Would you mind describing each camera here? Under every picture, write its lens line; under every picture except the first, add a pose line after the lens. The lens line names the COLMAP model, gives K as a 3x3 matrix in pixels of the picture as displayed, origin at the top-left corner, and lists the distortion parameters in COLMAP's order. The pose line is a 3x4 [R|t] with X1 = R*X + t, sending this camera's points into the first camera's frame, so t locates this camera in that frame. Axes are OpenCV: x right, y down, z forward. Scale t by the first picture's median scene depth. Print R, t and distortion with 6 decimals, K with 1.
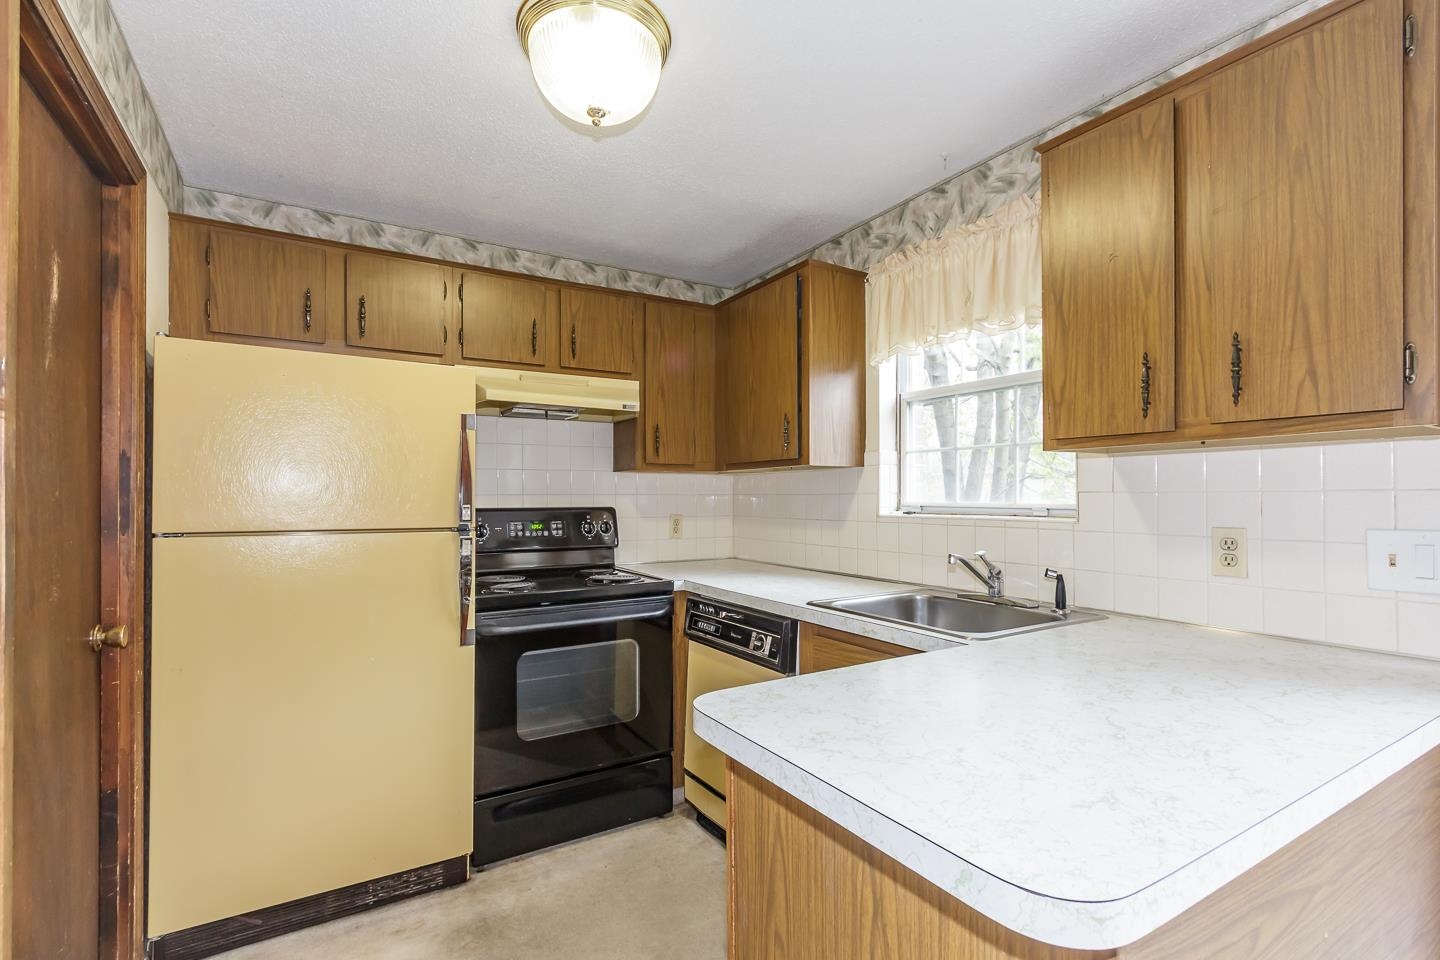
lens RADIAL K [[665.2, 0, 724.8], [0, 665.2, 487.1], [0, 0, 1]] dist [-0.002822, -0.001061]
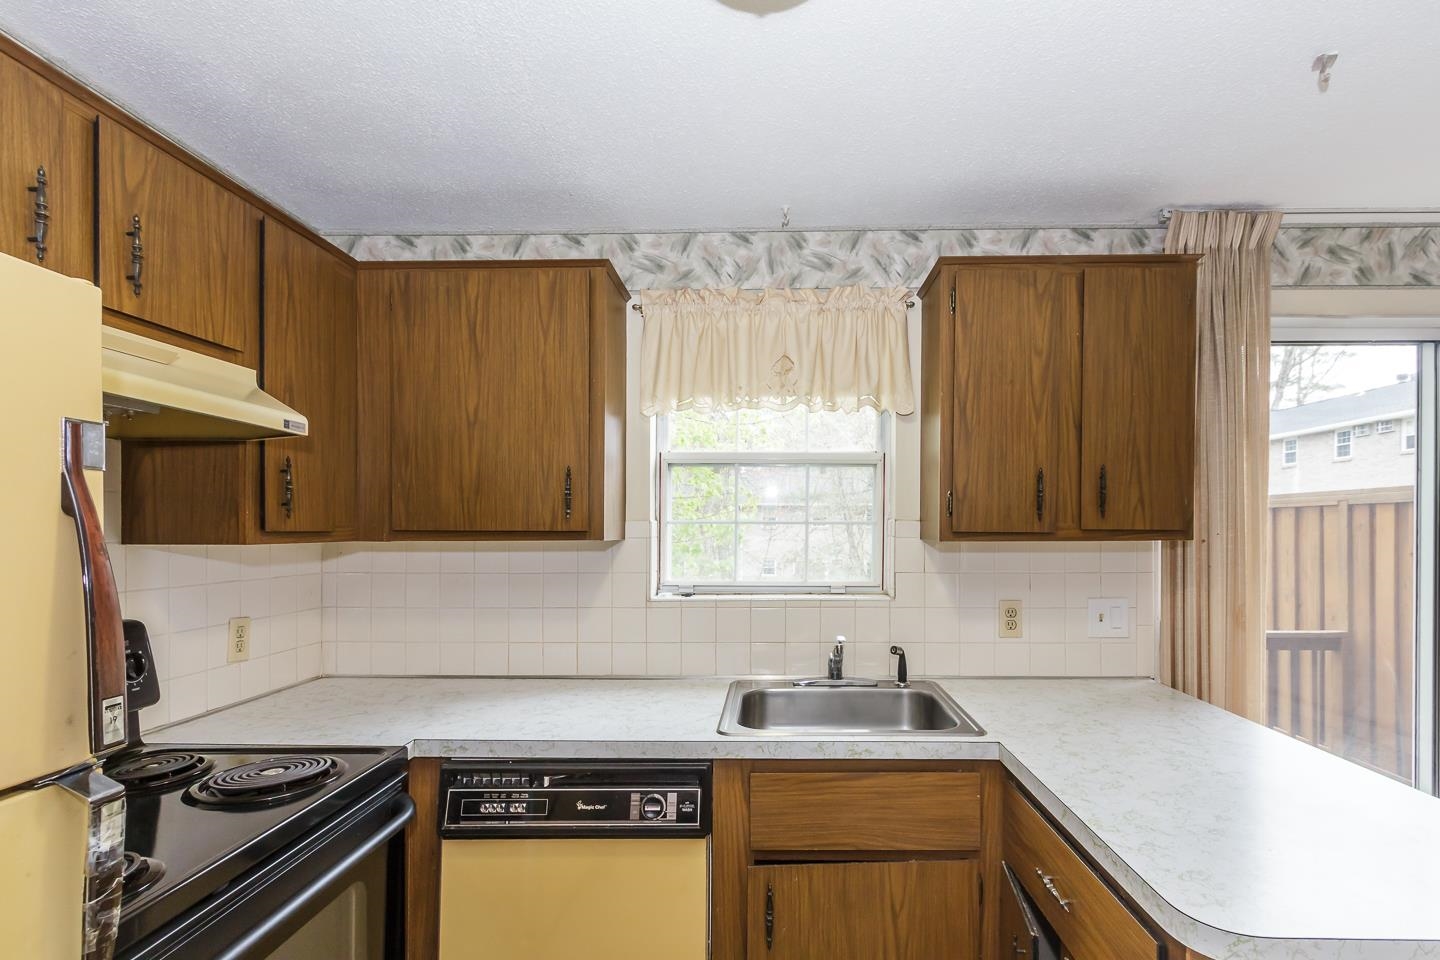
lens RADIAL K [[691.3, 0, 723.3], [0, 691.3, 524.2], [0, 0, 1]] dist [0.000542, -0.000390]
pose [[0.528026, 0.002102, 0.849226, -0.501925], [-0.014161, 0.999880, 0.006331, -0.064247], [-0.849110, -0.015369, 0.527992, 0.536238]]
